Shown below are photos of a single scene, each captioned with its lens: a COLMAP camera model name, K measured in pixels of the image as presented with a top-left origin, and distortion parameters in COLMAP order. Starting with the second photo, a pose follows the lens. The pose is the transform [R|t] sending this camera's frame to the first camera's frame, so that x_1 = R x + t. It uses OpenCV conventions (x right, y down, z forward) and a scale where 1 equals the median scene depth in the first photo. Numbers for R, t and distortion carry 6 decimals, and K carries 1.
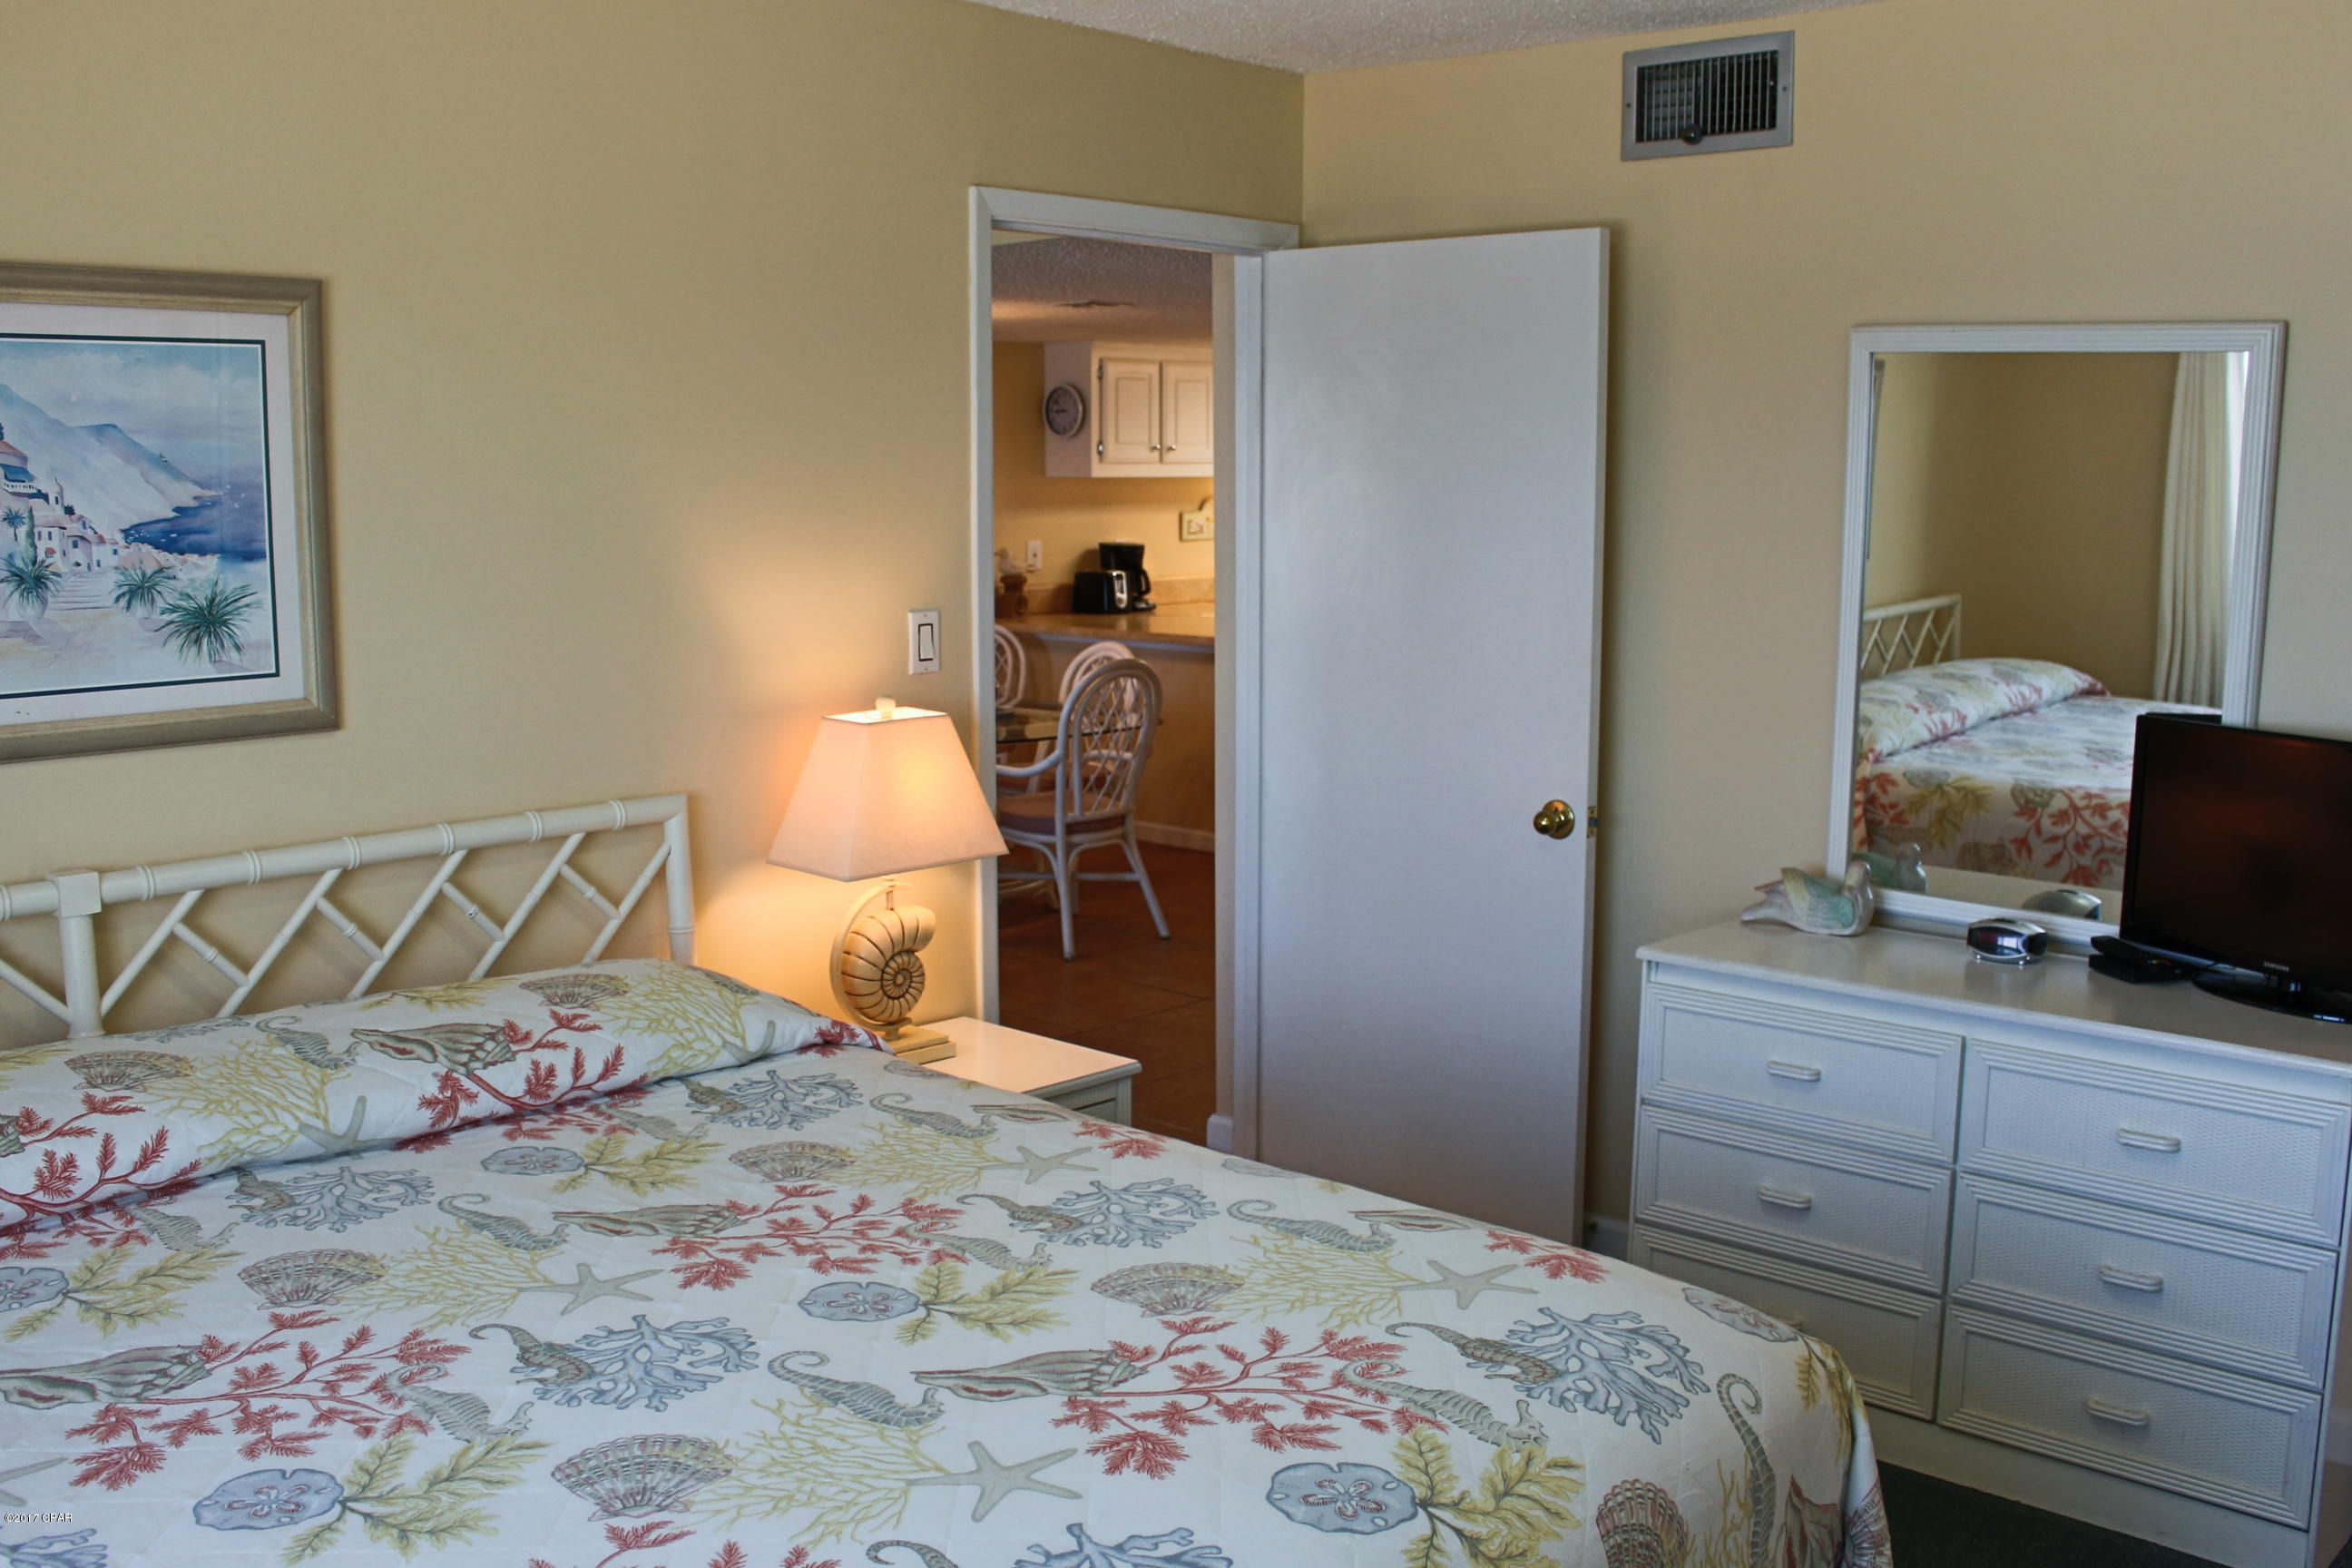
lens RADIAL K [[2160.8, 0, 1176.0], [0, 2160.8, 784.0], [0, 0, 1]] dist [-0.155772, 0.117820]
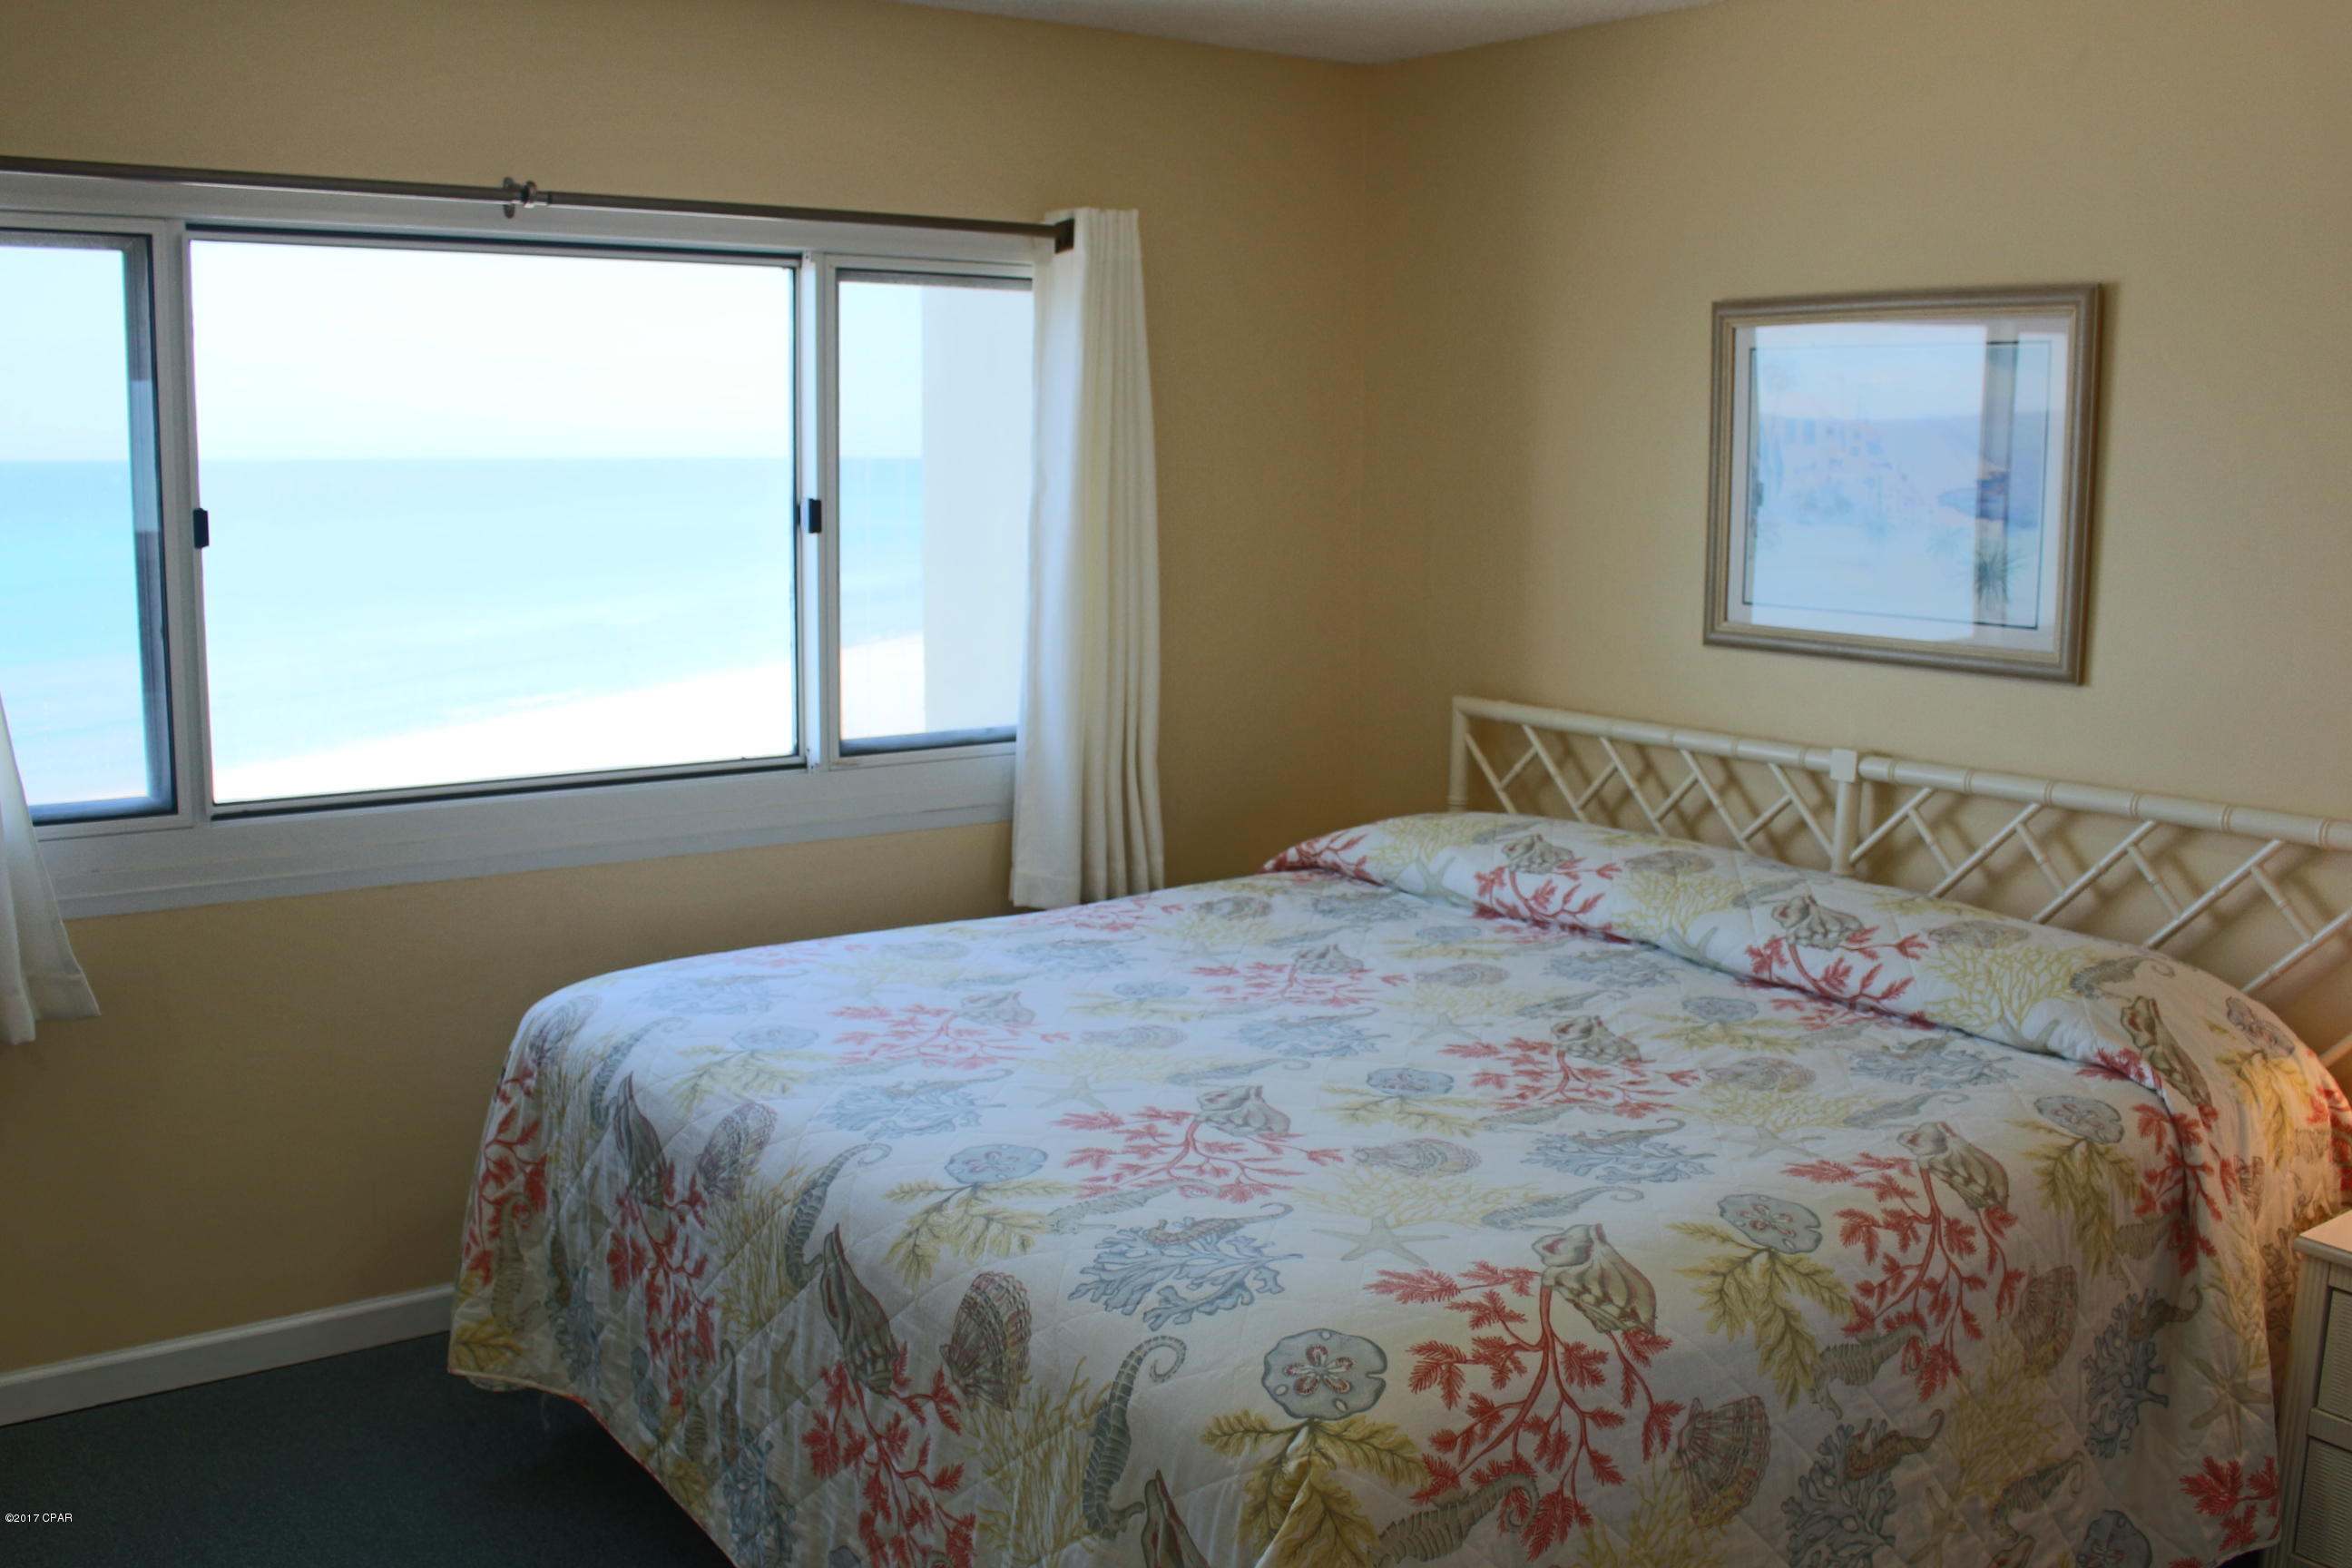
lens RADIAL K [[2160.8, 0, 1176.0], [0, 2160.8, 784.0], [0, 0, 1]] dist [-0.155772, 0.117820]
pose [[-0.185226, 0.151809, -0.970899, 1.197839], [-0.152762, 0.971537, 0.181053, -0.159103], [0.970750, 0.181853, -0.156763, 1.103997]]
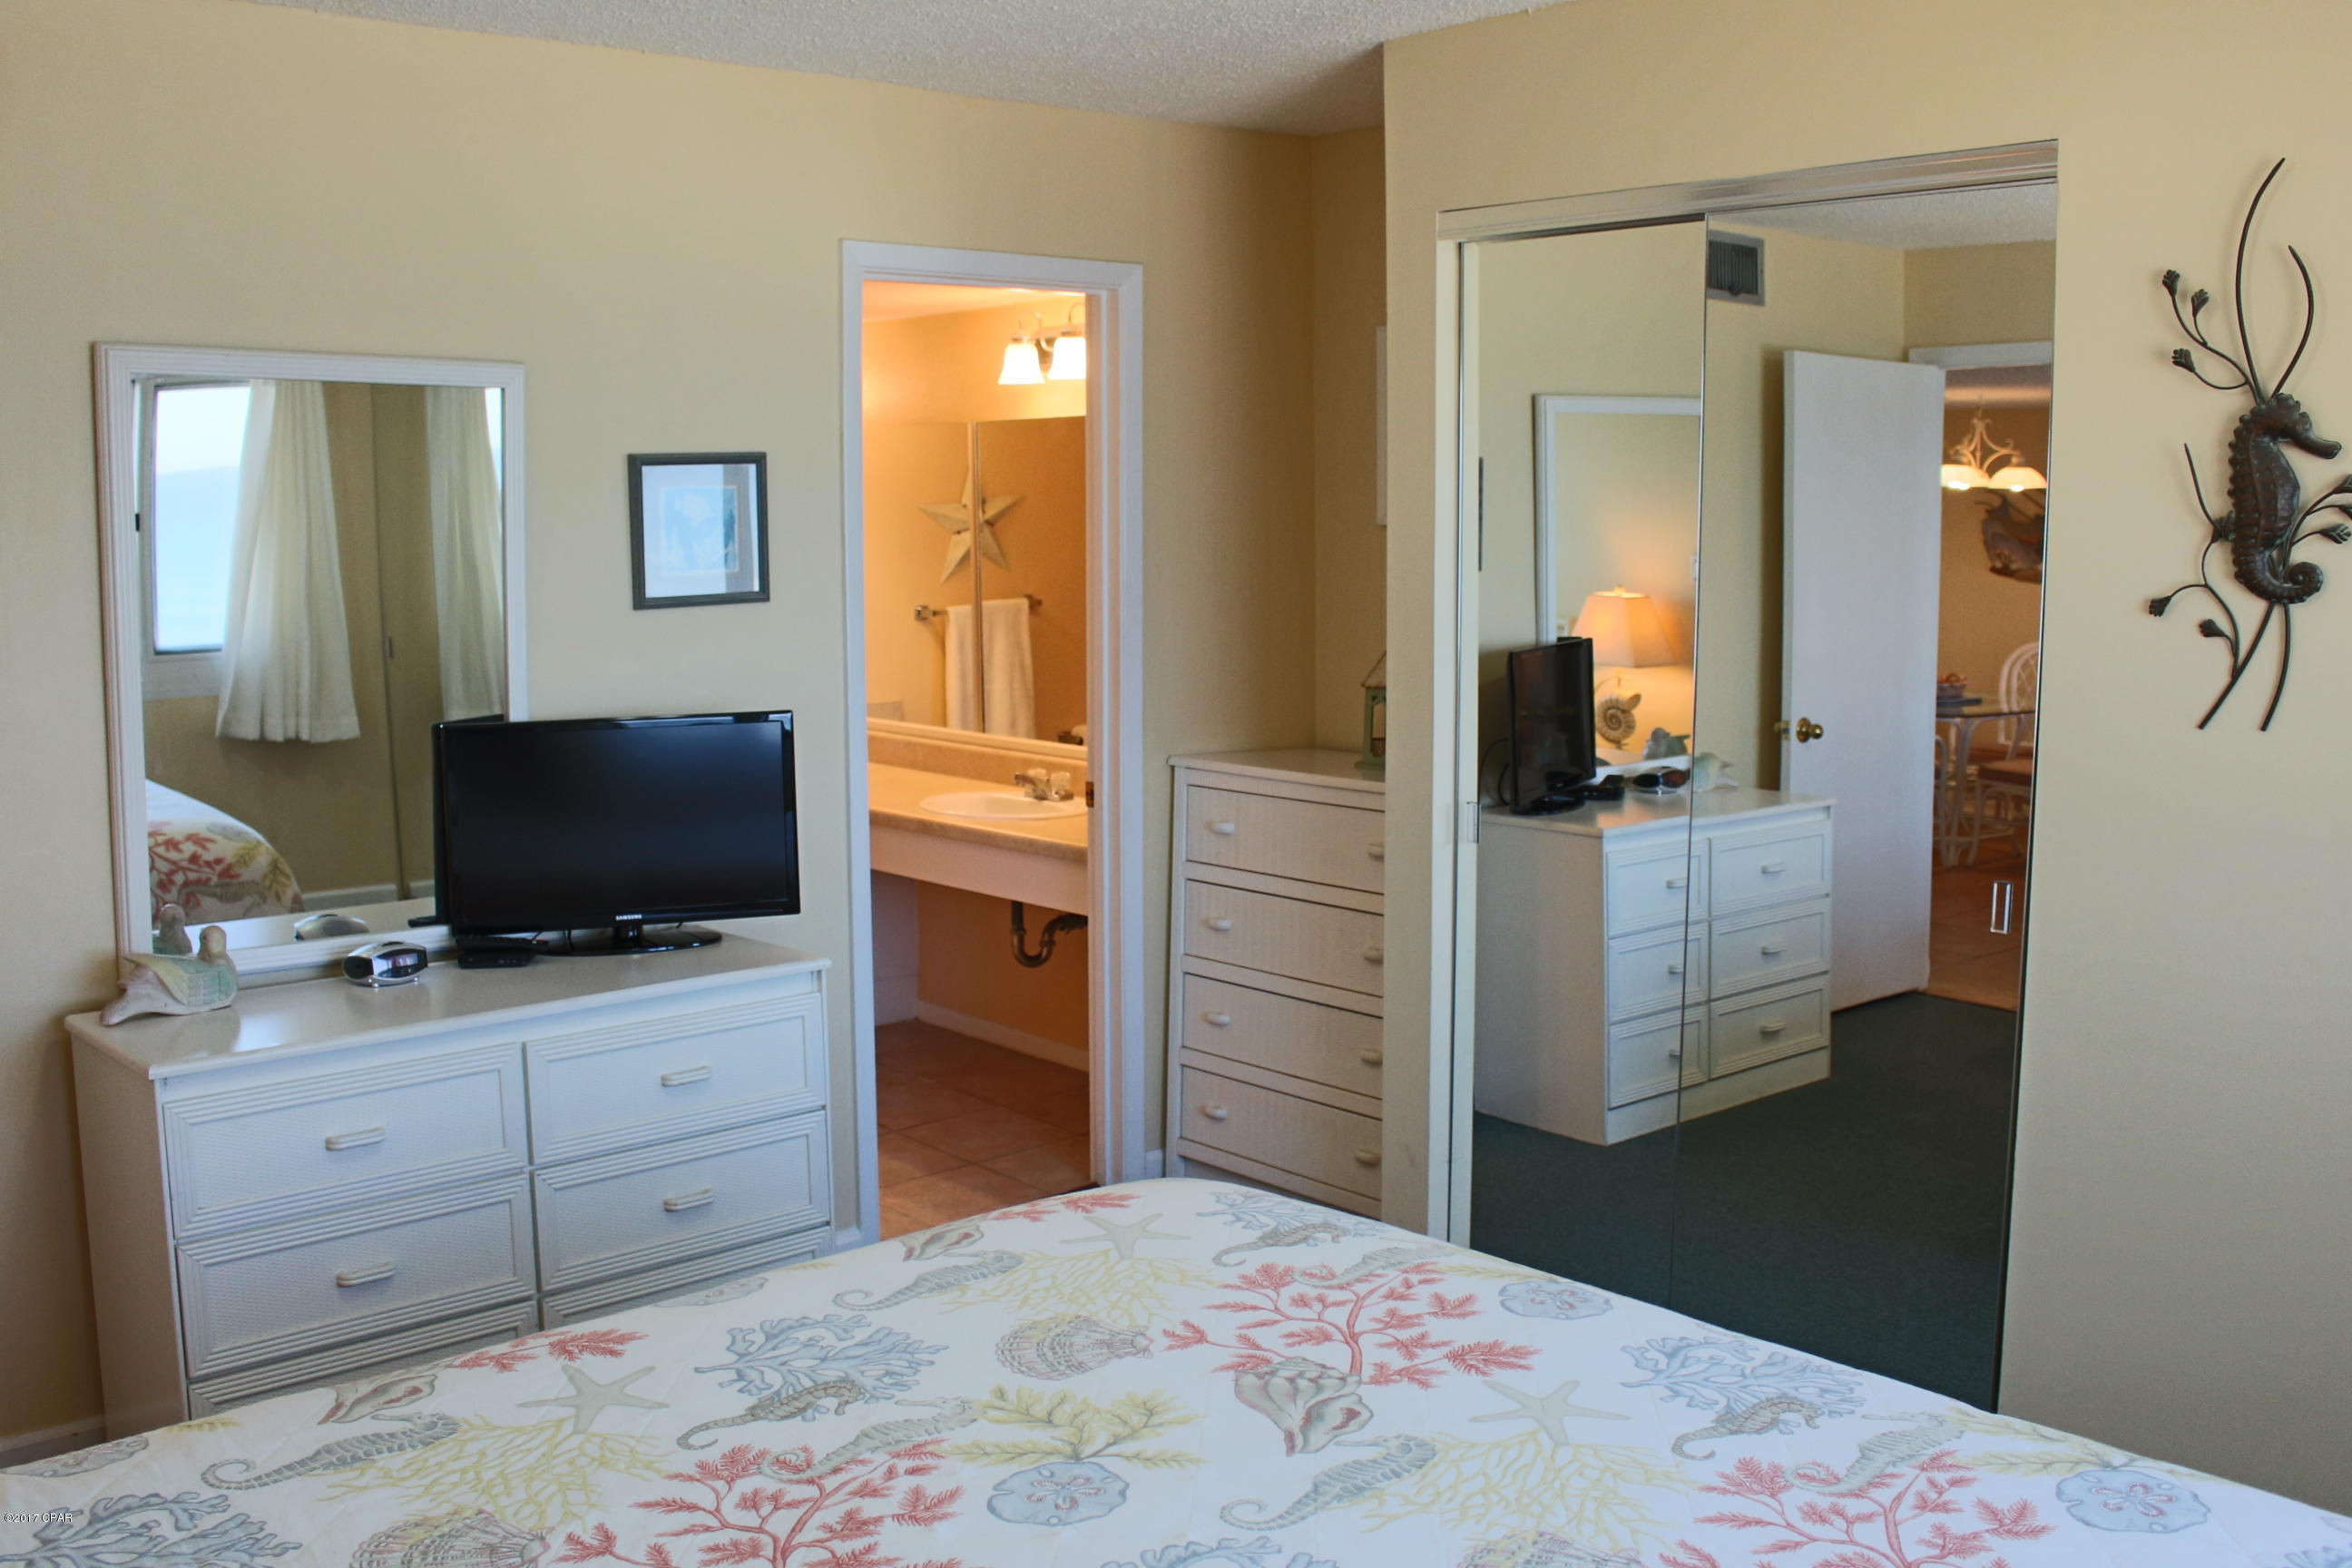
lens RADIAL K [[2160.8, 0, 1176.0], [0, 2160.8, 784.0], [0, 0, 1]] dist [-0.155772, 0.117820]
pose [[0.096160, -0.125653, 0.987403, -0.974422], [0.149210, 0.982610, 0.110512, -0.114374], [-0.984119, 0.136704, 0.113237, 0.883235]]
